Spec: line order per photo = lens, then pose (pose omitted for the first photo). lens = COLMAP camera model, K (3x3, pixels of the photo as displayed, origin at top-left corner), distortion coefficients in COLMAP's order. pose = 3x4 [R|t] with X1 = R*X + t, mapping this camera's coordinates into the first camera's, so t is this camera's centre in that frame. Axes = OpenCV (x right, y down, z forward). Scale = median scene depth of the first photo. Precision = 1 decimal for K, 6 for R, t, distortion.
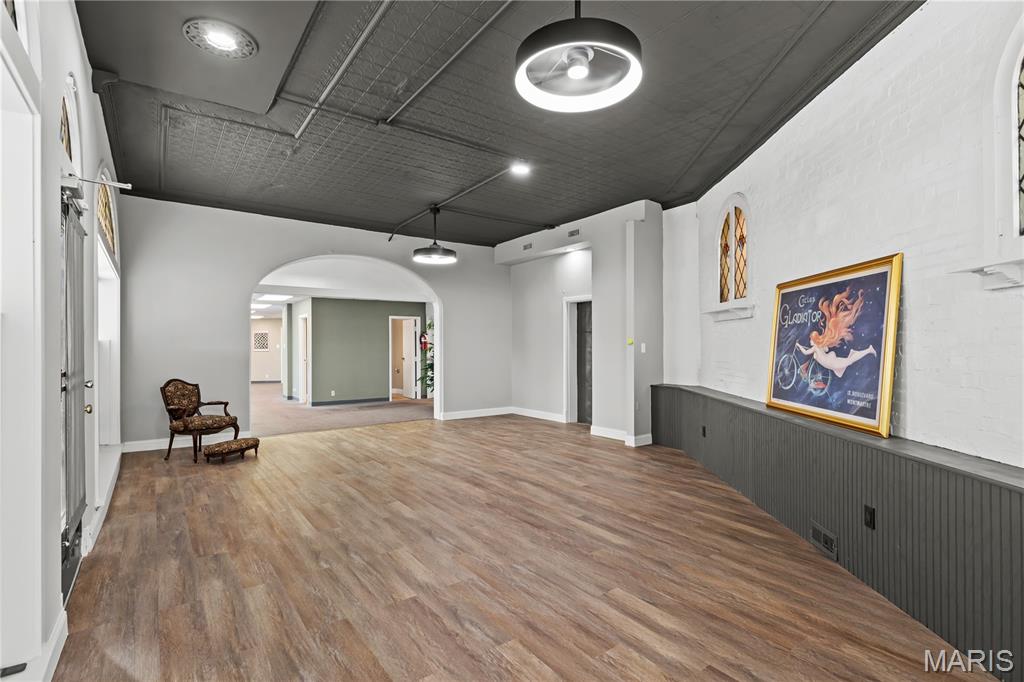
lens RADIAL K [[490.6, 0, 513.0], [0, 490.6, 345.1], [0, 0, 1]] dist [-0.000276, -0.000003]
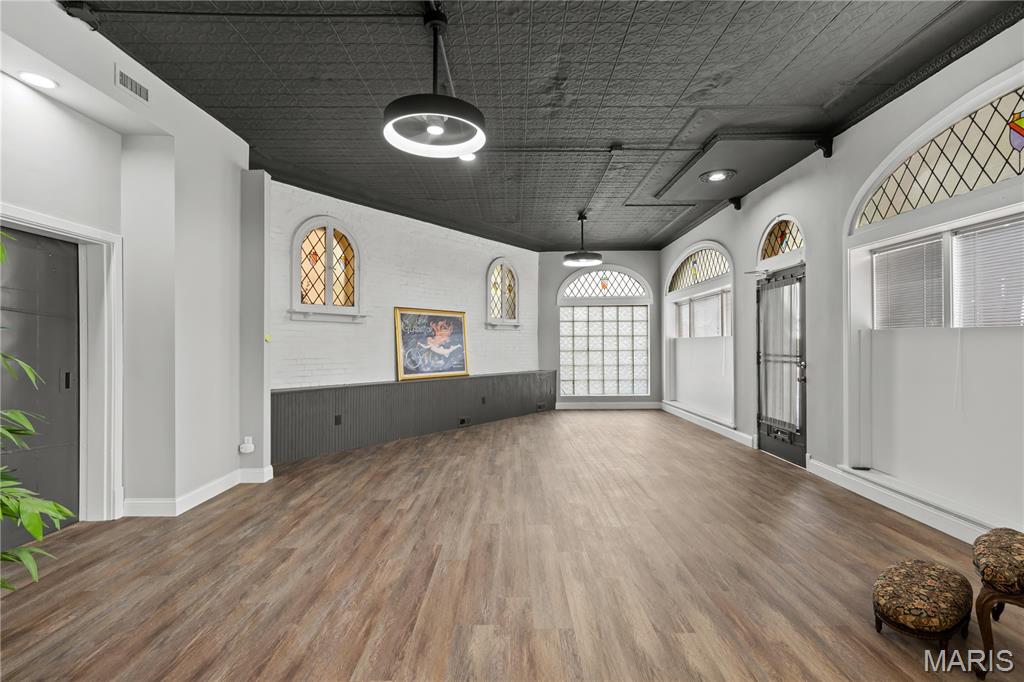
lens RADIAL K [[469.4, 0, 518.5], [0, 469.4, 338.8], [0, 0, 1]] dist [0.004802, -0.001291]
pose [[-0.819240, 0.010941, 0.573346, -0.791292], [0.004329, 0.999907, -0.012895, 0.005866], [-0.573434, -0.008082, -0.819212, 2.299887]]
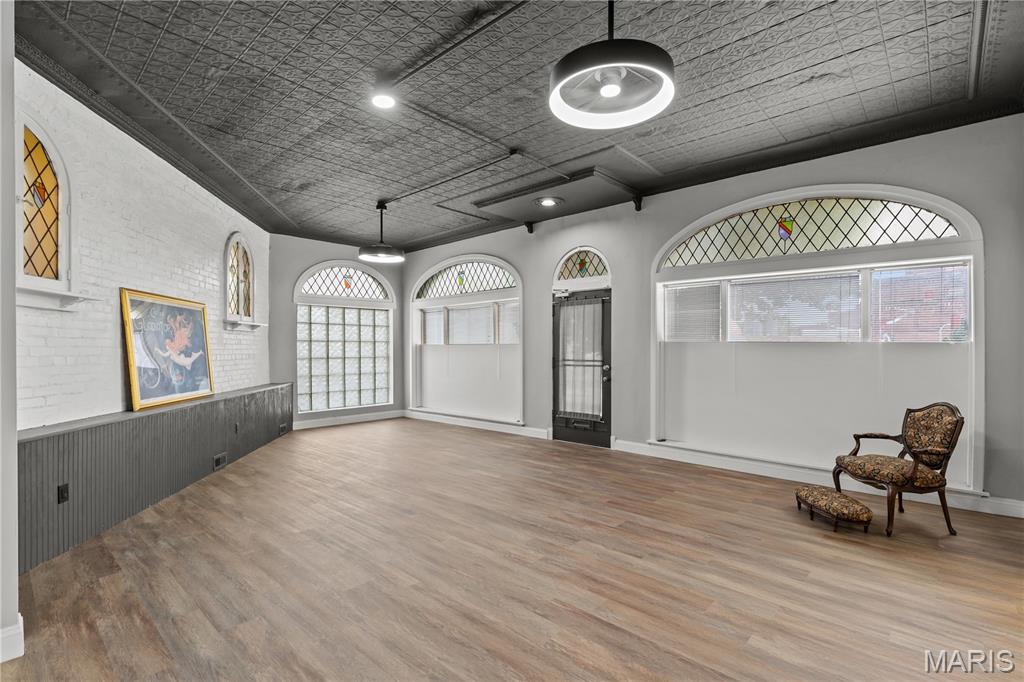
lens RADIAL K [[469.4, 0, 521.5], [0, 469.4, 354.2], [0, 0, 1]] dist [0.004802, -0.001291]
pose [[-0.976918, 0.002415, -0.213600, -0.047051], [0.000438, 0.999957, 0.009304, 0.001334], [0.213613, 0.008995, -0.976877, 2.339605]]
